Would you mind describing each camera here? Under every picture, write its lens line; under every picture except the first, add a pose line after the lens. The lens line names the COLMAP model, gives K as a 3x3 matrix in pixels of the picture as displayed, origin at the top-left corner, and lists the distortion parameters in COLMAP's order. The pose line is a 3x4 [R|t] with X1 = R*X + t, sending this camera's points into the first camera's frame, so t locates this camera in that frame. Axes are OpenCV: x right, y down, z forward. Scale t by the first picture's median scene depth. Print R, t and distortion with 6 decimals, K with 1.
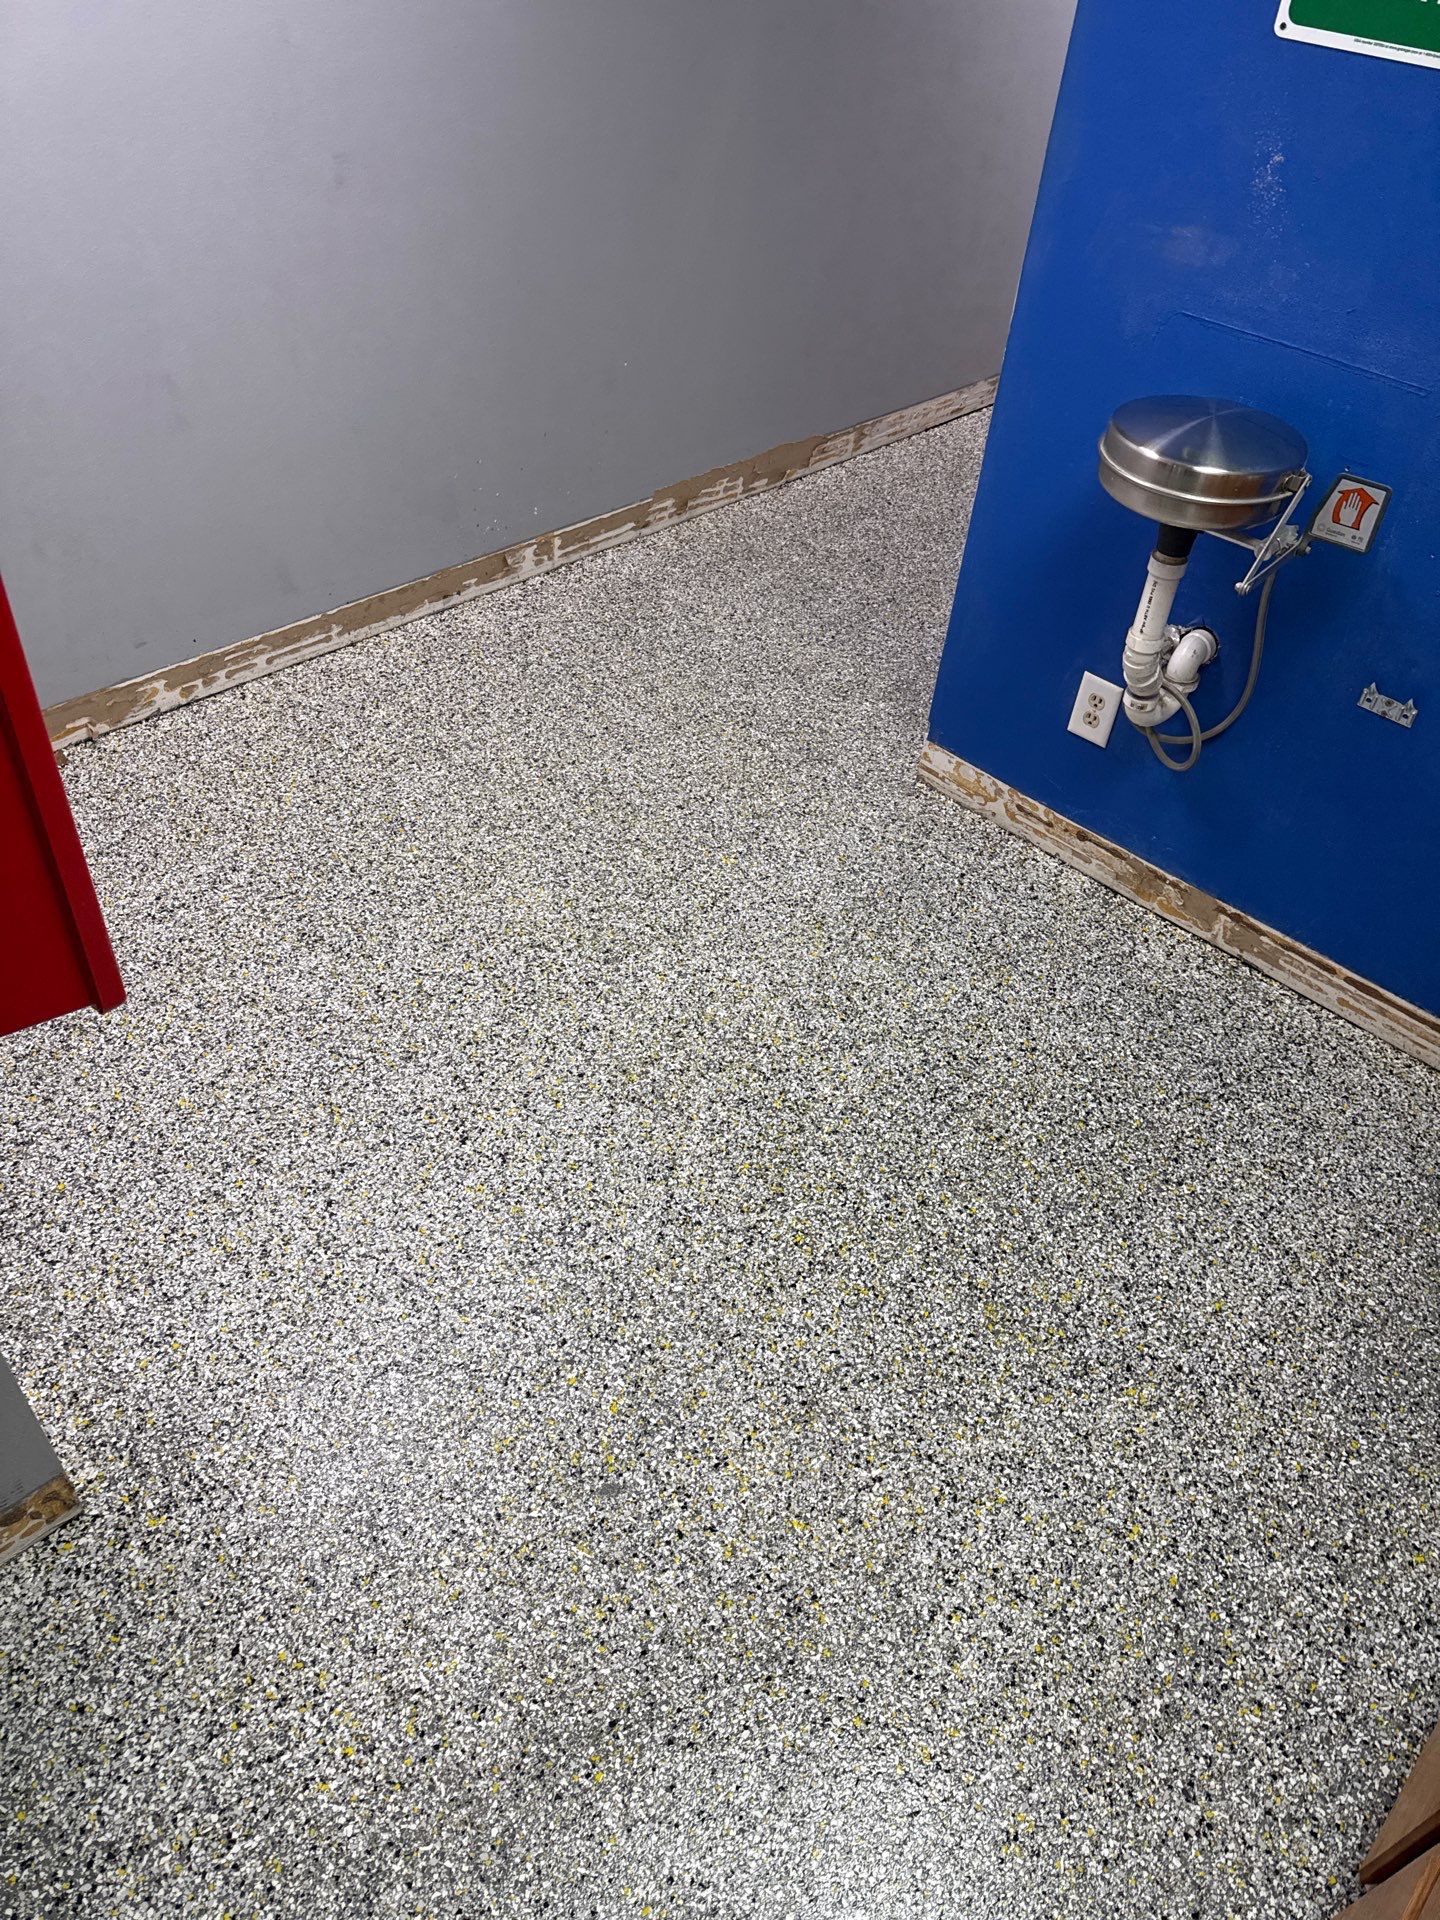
lens RADIAL K [[1274.9, 0, 717.3], [0, 1274.9, 918.4], [0, 0, 1]] dist [0.090529, -0.079054]
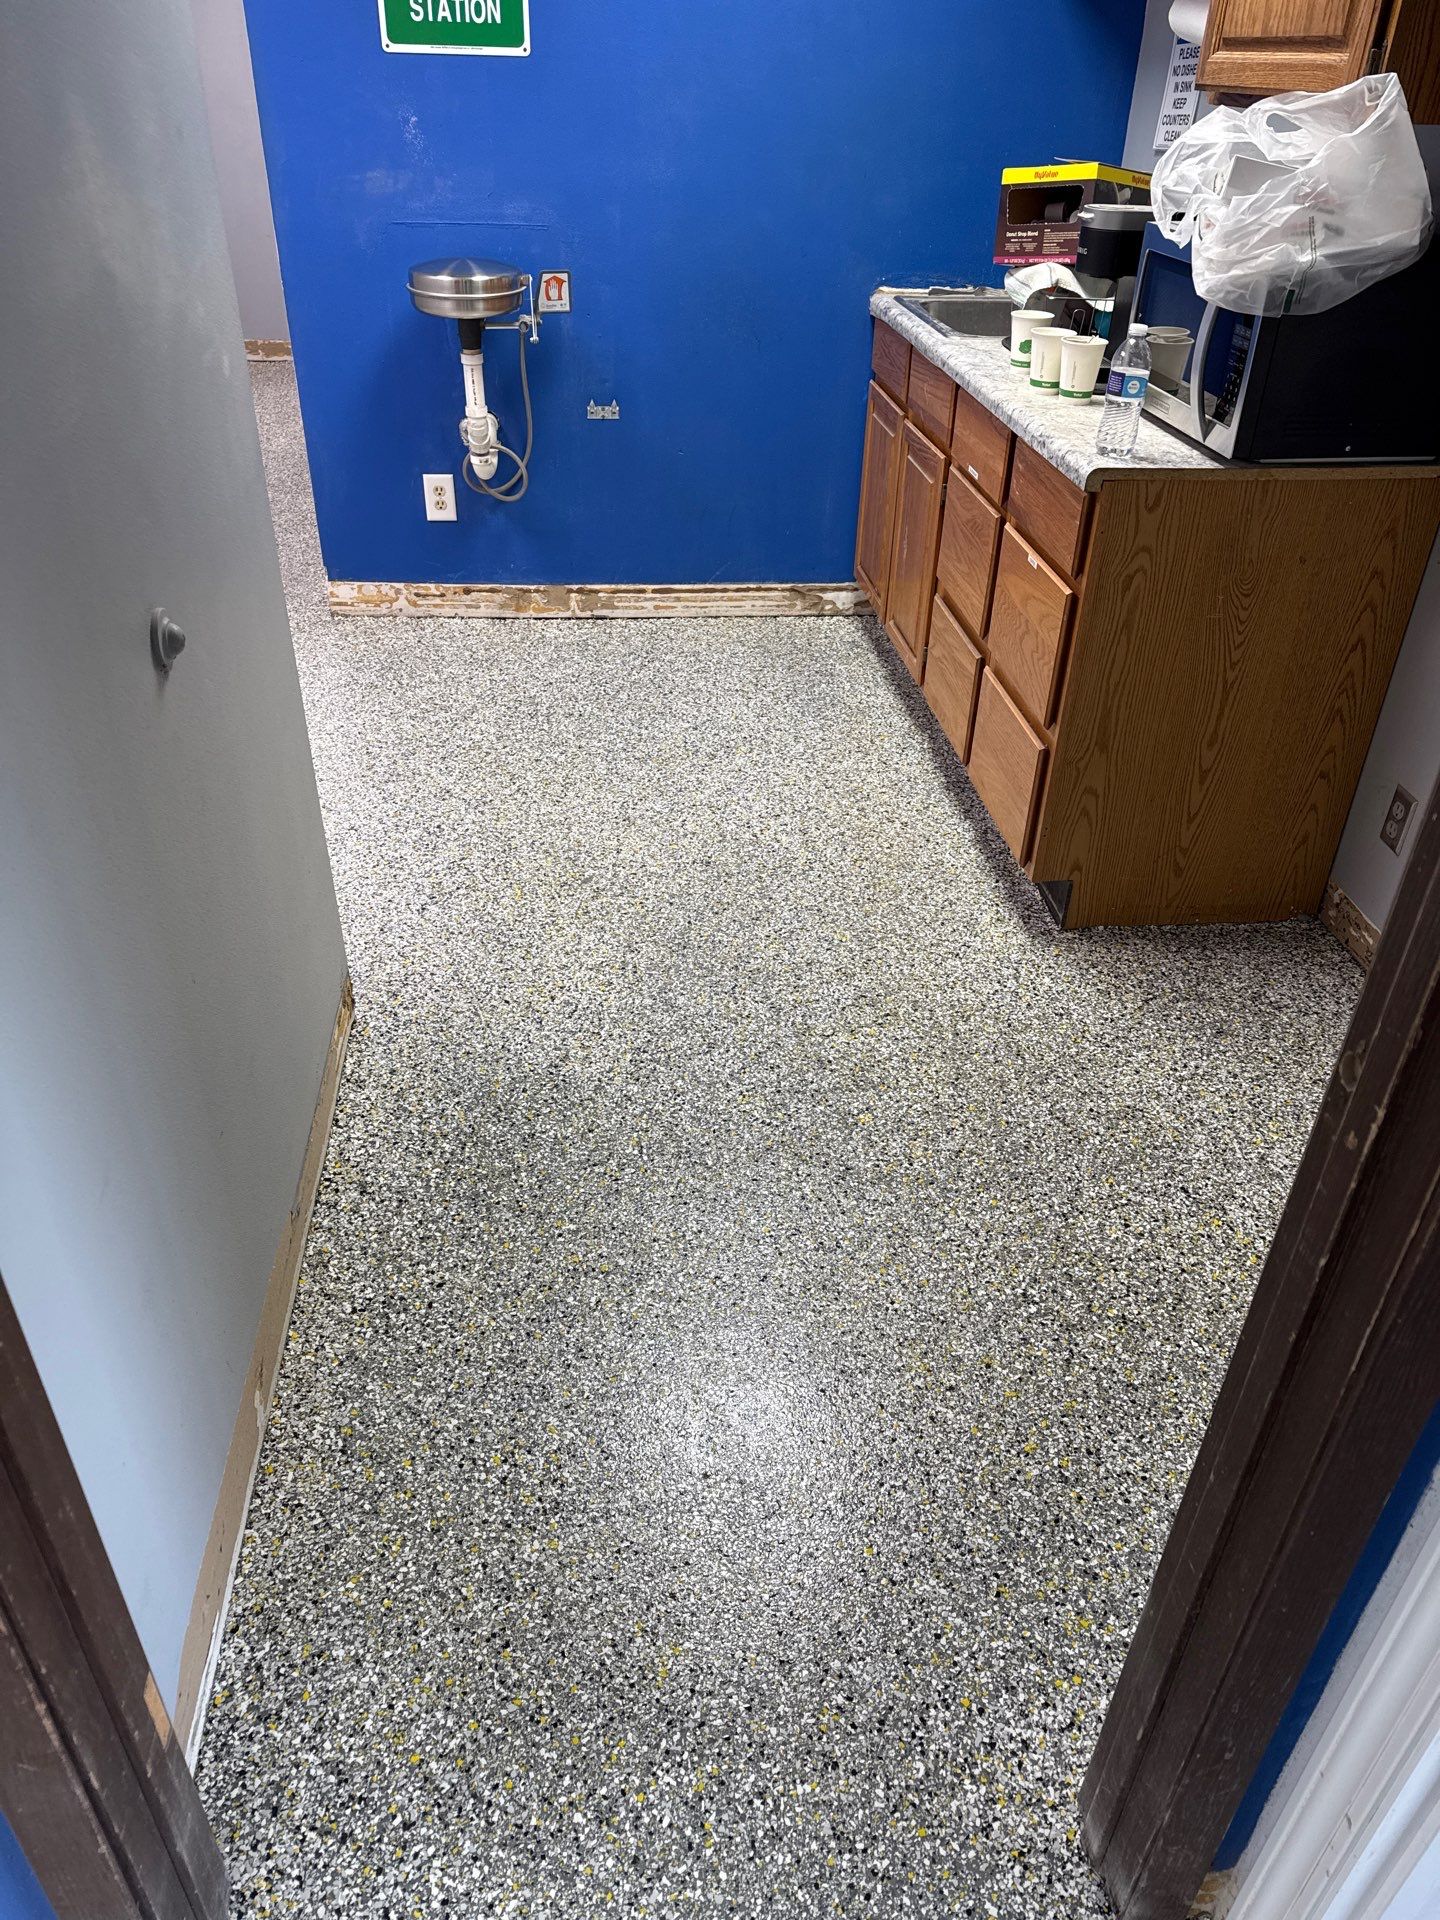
lens RADIAL K [[1404.3, 0, 685.2], [0, 1404.3, 962.0], [0, 0, 1]] dist [0.040478, -0.030975]
pose [[0.636075, -0.455492, 0.622845, -0.789752], [0.528514, 0.845294, 0.078431, 0.314600], [-0.562212, 0.279294, 0.778404, -0.277556]]
